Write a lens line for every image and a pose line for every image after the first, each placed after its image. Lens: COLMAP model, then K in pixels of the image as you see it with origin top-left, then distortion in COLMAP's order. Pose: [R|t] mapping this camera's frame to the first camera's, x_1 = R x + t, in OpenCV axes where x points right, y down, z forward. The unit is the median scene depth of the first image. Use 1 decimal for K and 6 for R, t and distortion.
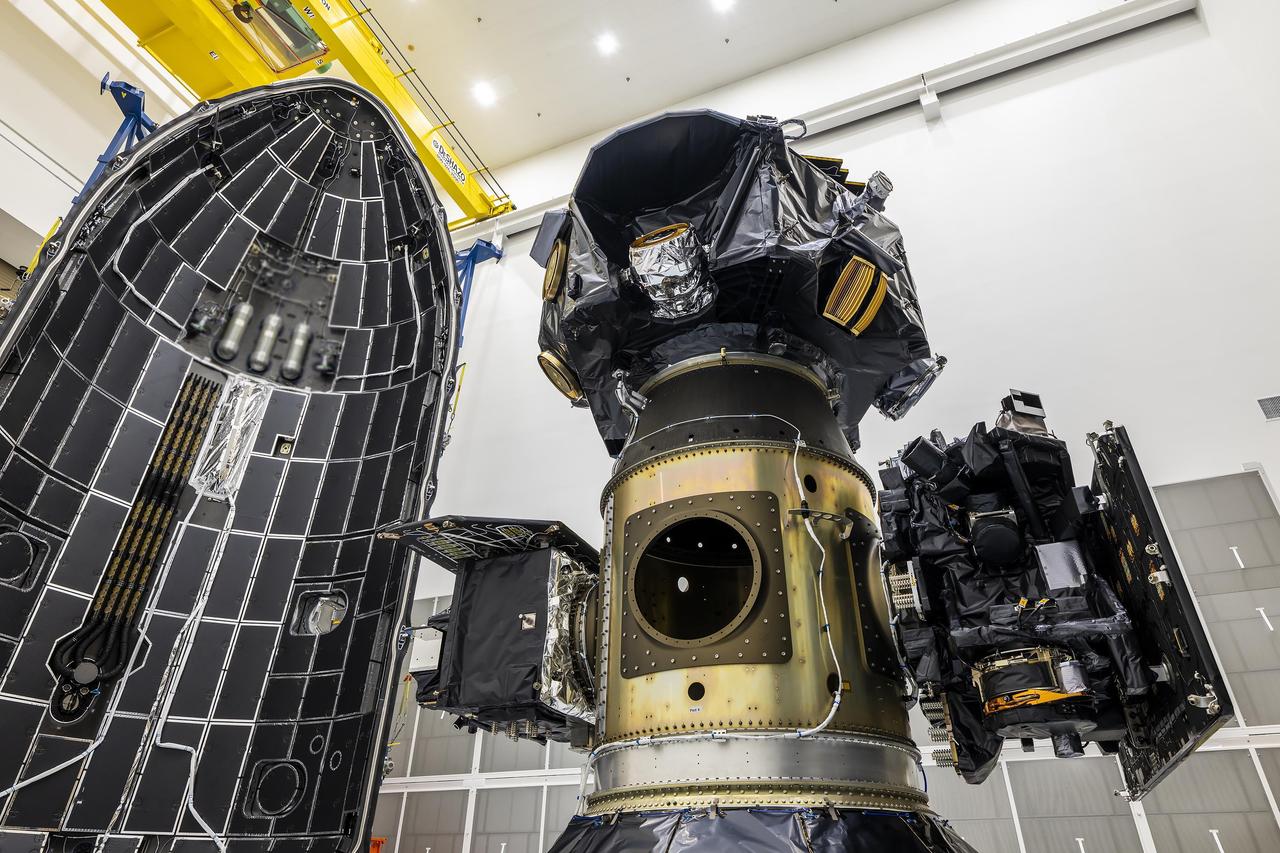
lens RADIAL K [[744.7, 0, 655.8], [0, 744.7, 417.0], [0, 0, 1]] dist [-0.003063, -0.000505]
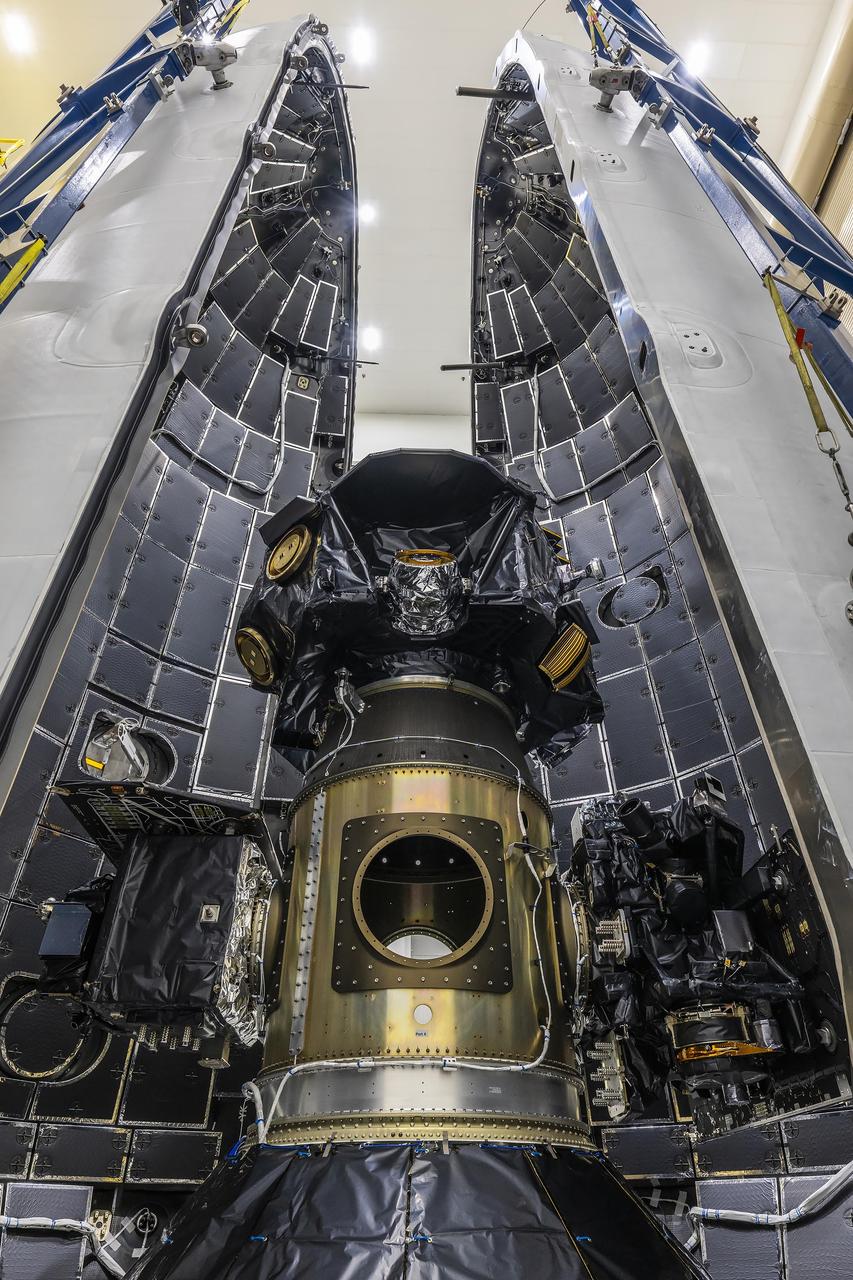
lens RADIAL K [[721.2, 0, 426.5], [0, 721.2, 640.0], [0, 0, 1]] dist [-0.003891, 0.000959]
pose [[0.911843, 0.255411, 0.321415, -0.341347], [-0.217115, 0.964479, -0.150471, 0.027616], [-0.348430, 0.067422, 0.934907, 0.059131]]
